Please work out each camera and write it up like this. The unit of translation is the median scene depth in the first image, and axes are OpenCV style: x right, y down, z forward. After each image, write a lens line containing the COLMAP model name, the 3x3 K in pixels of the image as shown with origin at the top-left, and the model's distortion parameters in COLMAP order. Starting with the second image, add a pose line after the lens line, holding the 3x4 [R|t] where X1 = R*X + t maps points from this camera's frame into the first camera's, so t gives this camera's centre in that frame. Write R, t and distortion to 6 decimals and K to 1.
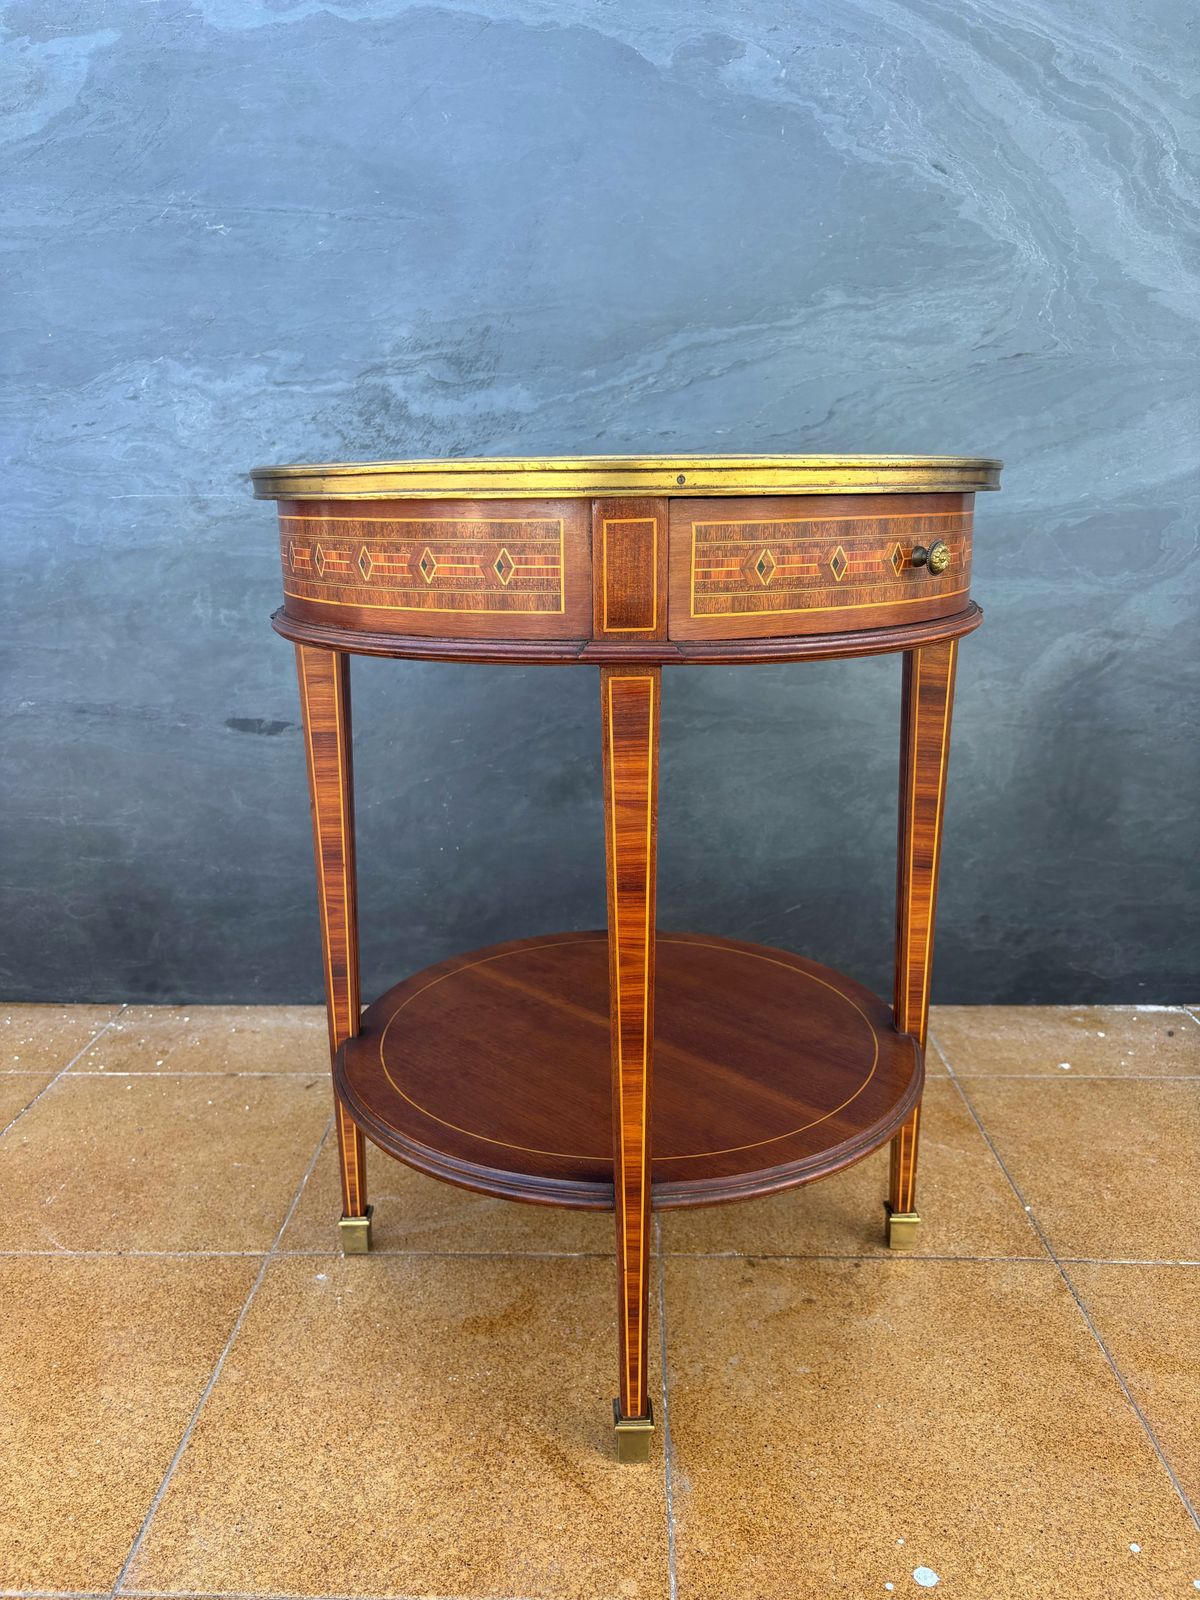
lens RADIAL K [[1170.1, 0, 597.0], [0, 1170.1, 792.8], [0, 0, 1]] dist [-0.009659, 0.050468]
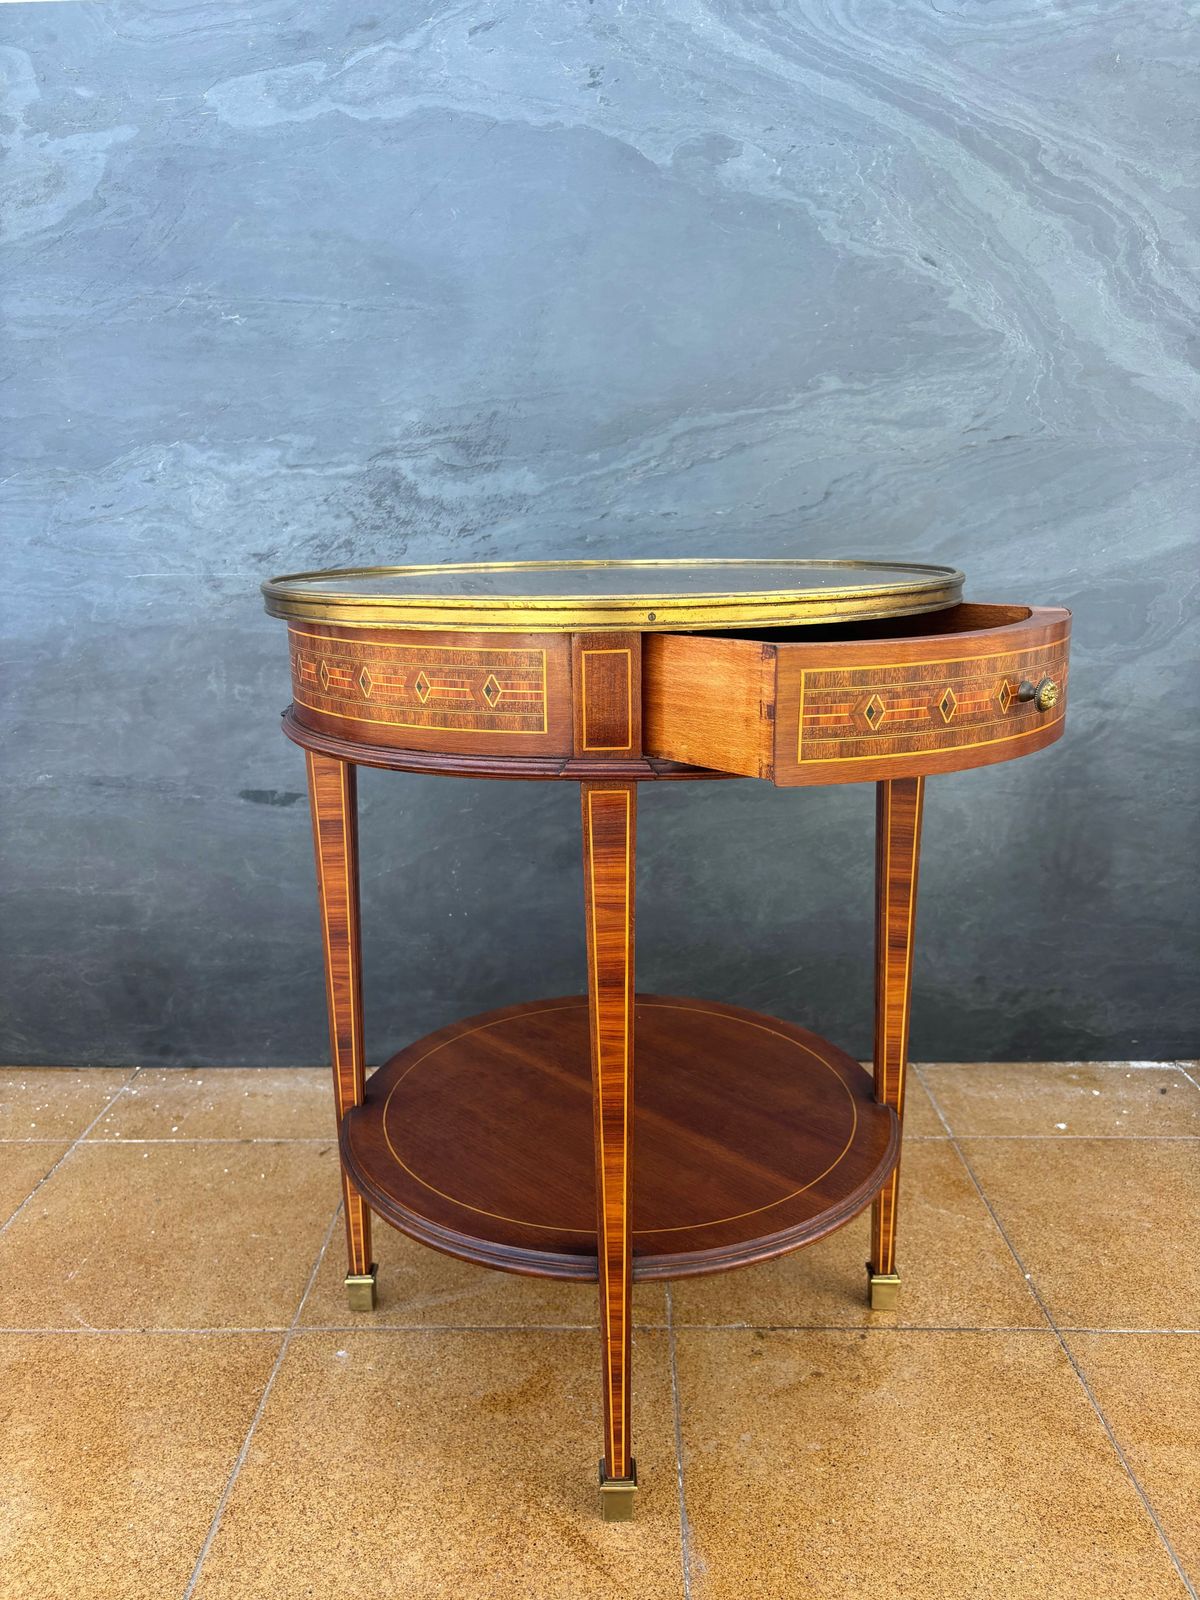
lens RADIAL K [[1164.5, 0, 599.3], [0, 1164.5, 797.5], [0, 0, 1]] dist [0.011658, 0.006736]
pose [[0.999948, -0.005634, 0.008487, -0.011856], [0.005763, 0.999868, -0.015175, -0.041903], [-0.008401, 0.015223, 0.999849, -0.024117]]
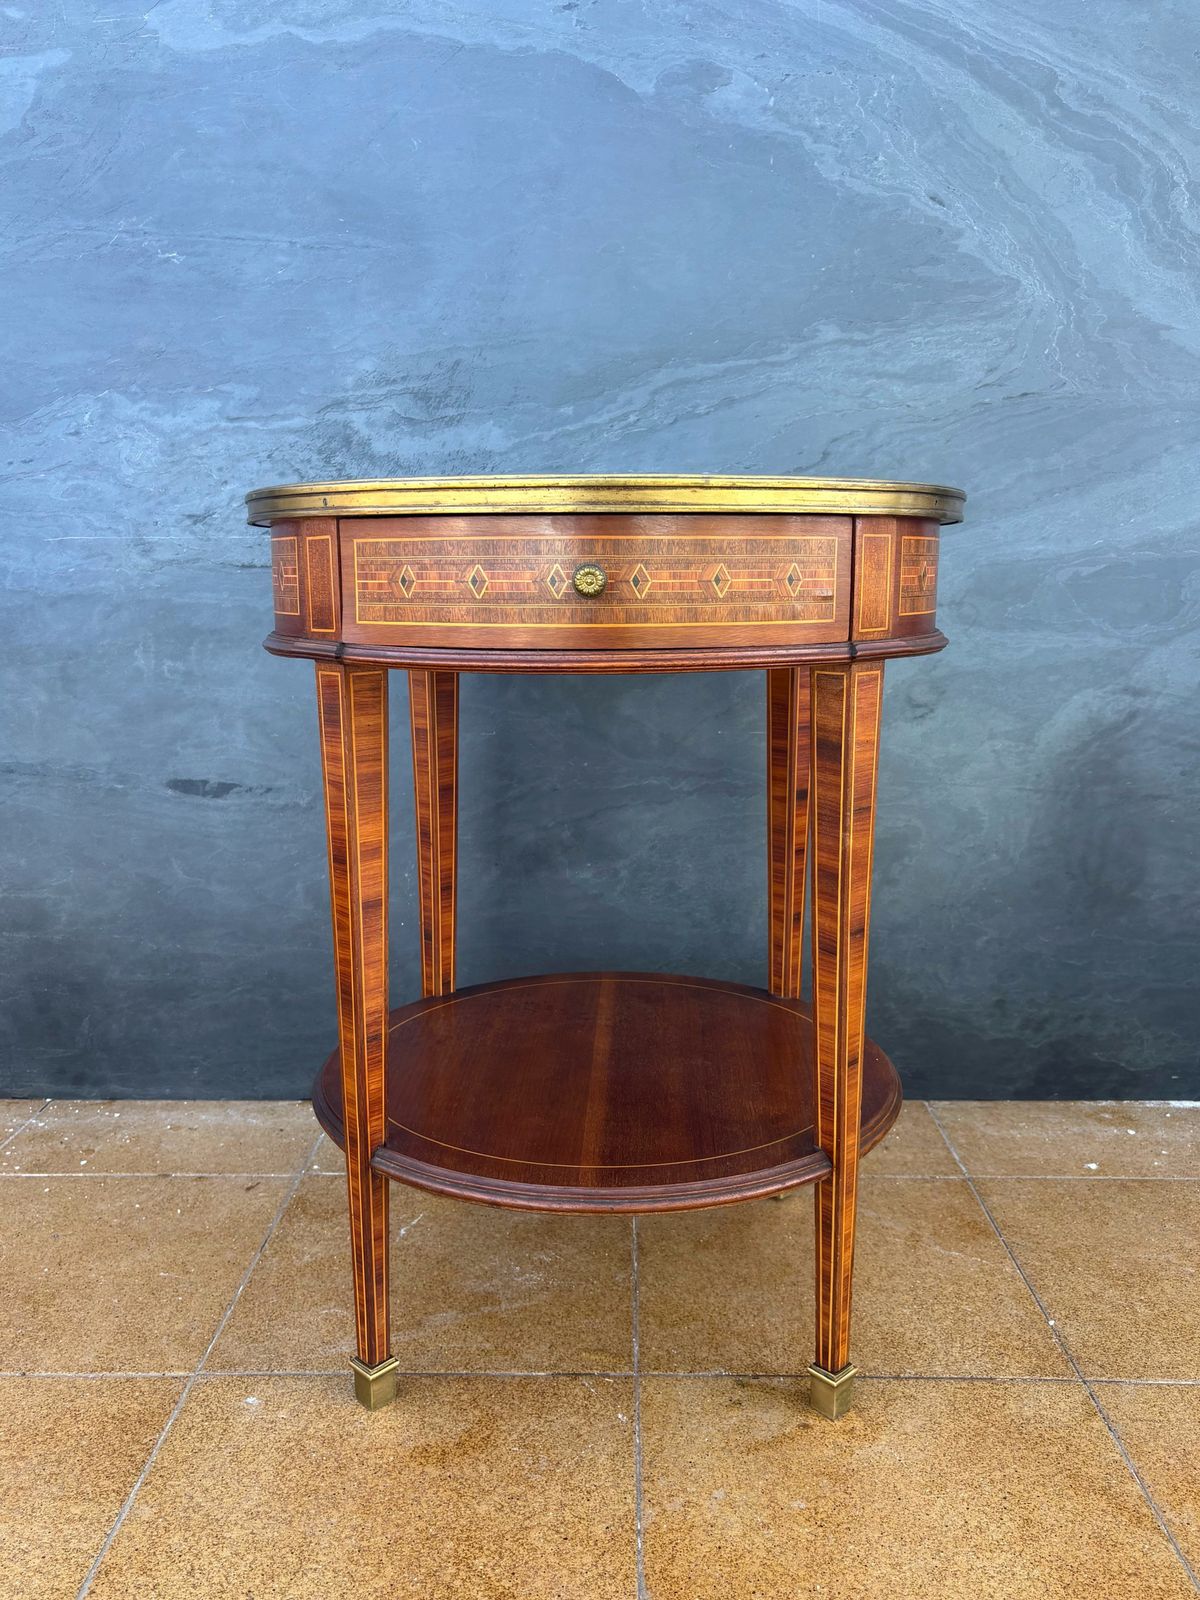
lens RADIAL K [[1262.3, 0, 599.9], [0, 1262.3, 808.7], [0, 0, 1]] dist [0.006999, 0.017203]
pose [[0.999951, 0.003143, 0.009371, 0.011530], [-0.002542, 0.997982, -0.063450, 0.022146], [-0.009552, 0.063423, 0.997941, 0.014660]]
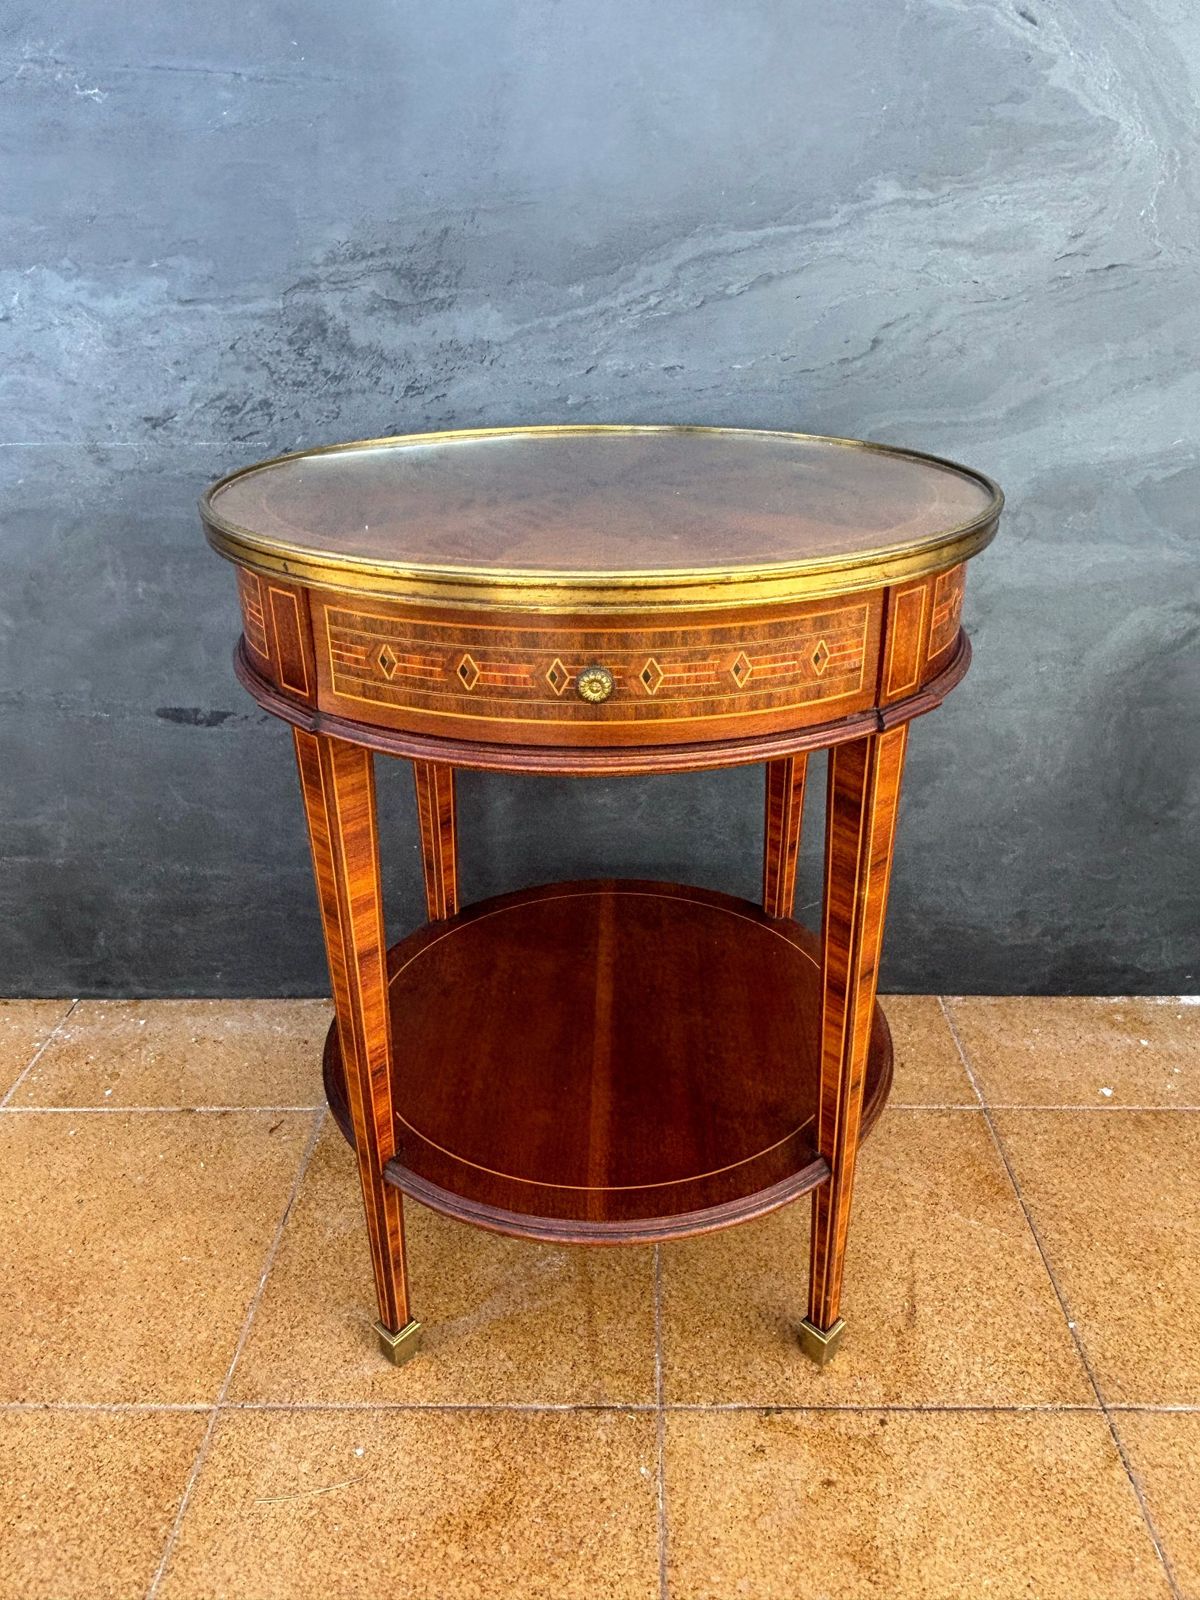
lens RADIAL K [[1121.2, 0, 622.9], [0, 1121.2, 762.1], [0, 0, 1]] dist [0.044839, -0.058649]
pose [[0.999865, -0.005809, 0.015358, 0.011970], [0.003066, 0.984929, 0.172934, -0.174772], [-0.016131, -0.172864, 0.984814, 0.186423]]
